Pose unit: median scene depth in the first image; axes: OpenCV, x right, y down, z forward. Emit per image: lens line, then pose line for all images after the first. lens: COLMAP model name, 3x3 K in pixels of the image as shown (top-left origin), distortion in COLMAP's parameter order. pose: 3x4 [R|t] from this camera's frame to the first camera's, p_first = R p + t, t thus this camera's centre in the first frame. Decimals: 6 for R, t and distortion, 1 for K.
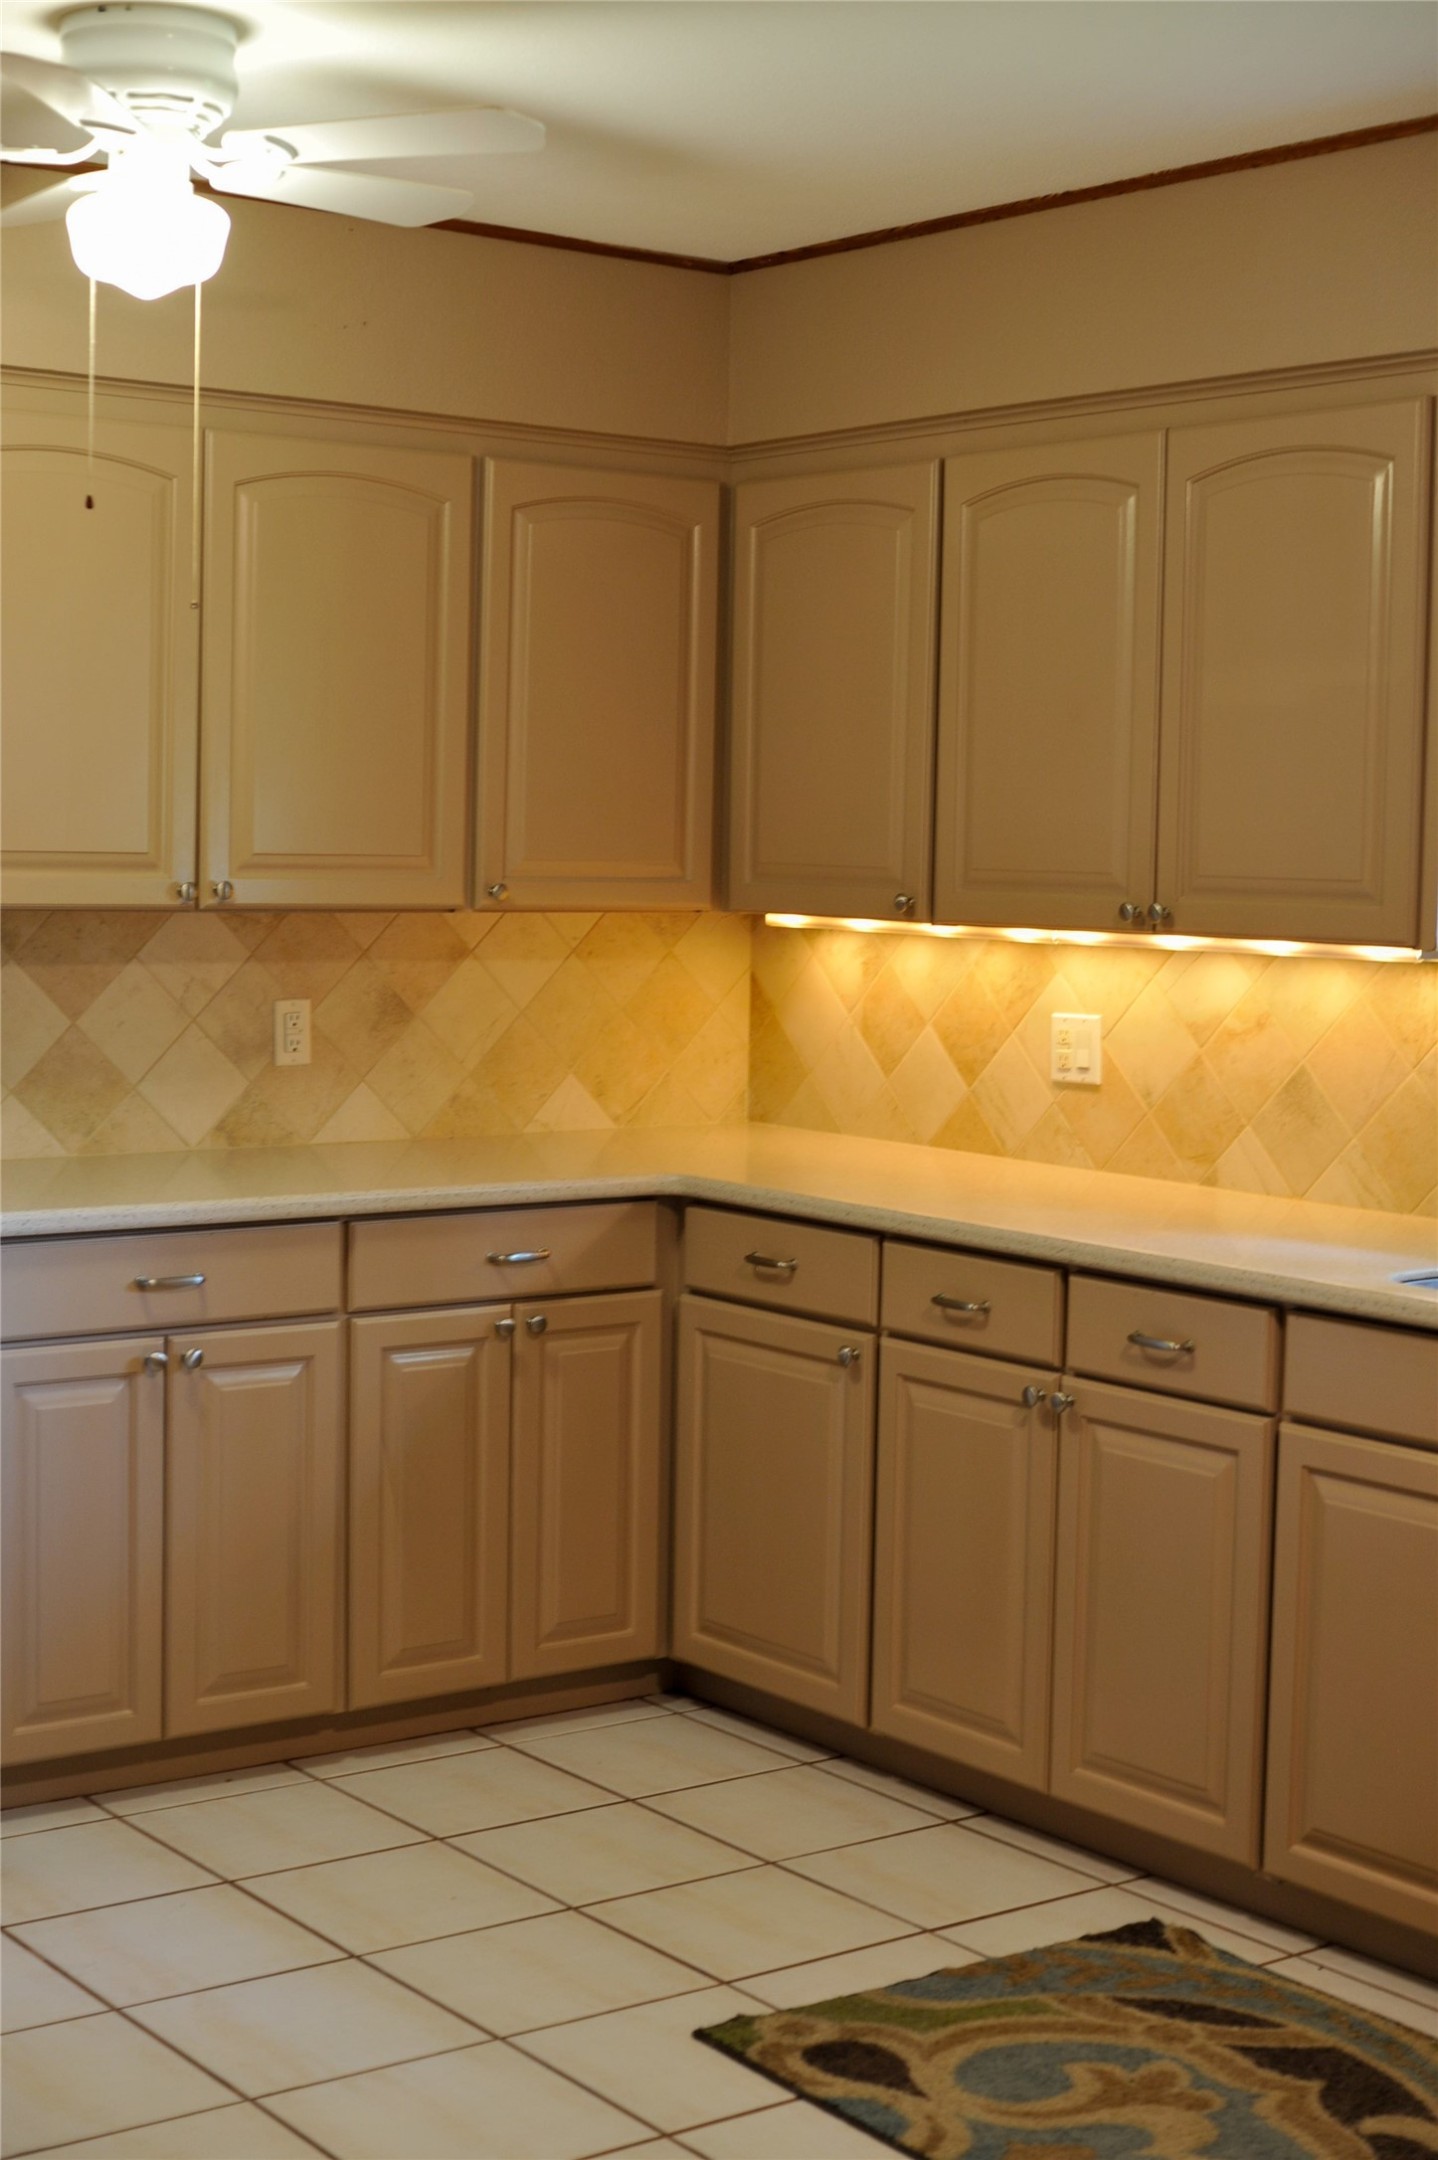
lens RADIAL K [[3140.4, 0, 719.0], [0, 3140.4, 1080.0], [0, 0, 1]] dist [-0.075272, -0.010503]
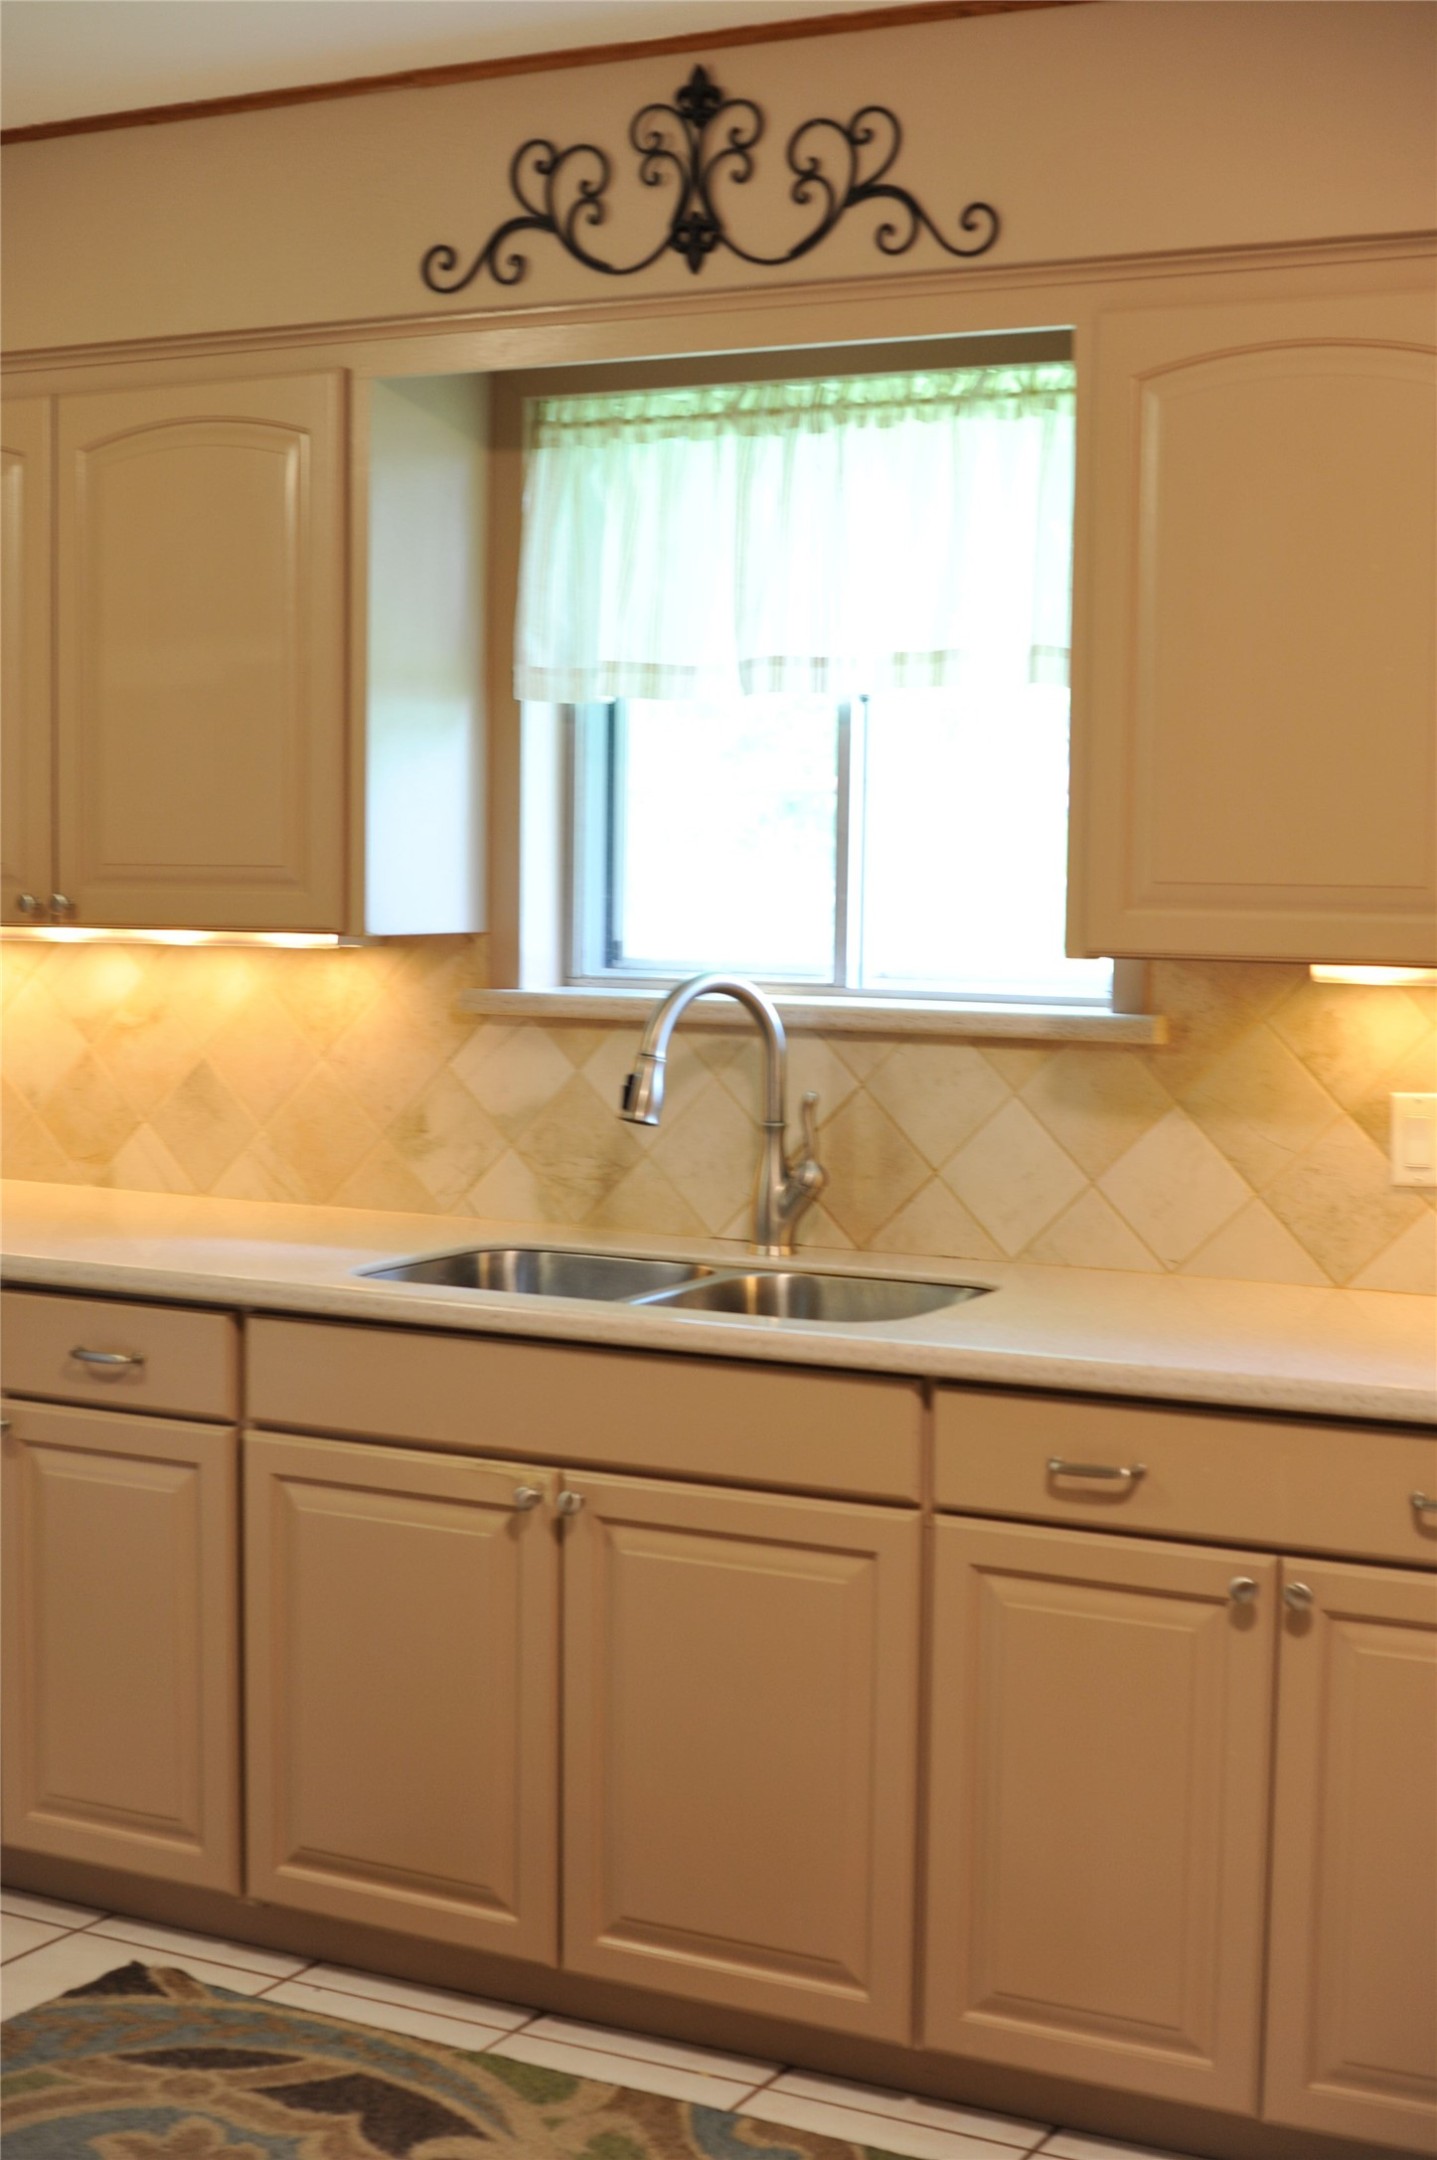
lens RADIAL K [[3040.9, 0, 718.5], [0, 3040.9, 1080.0], [0, 0, 1]] dist [-0.059253, -0.038579]
pose [[0.910335, -0.041371, 0.411800, -0.067936], [0.039233, 0.999137, 0.013649, -0.005266], [-0.412010, 0.003731, 0.911172, 0.090642]]
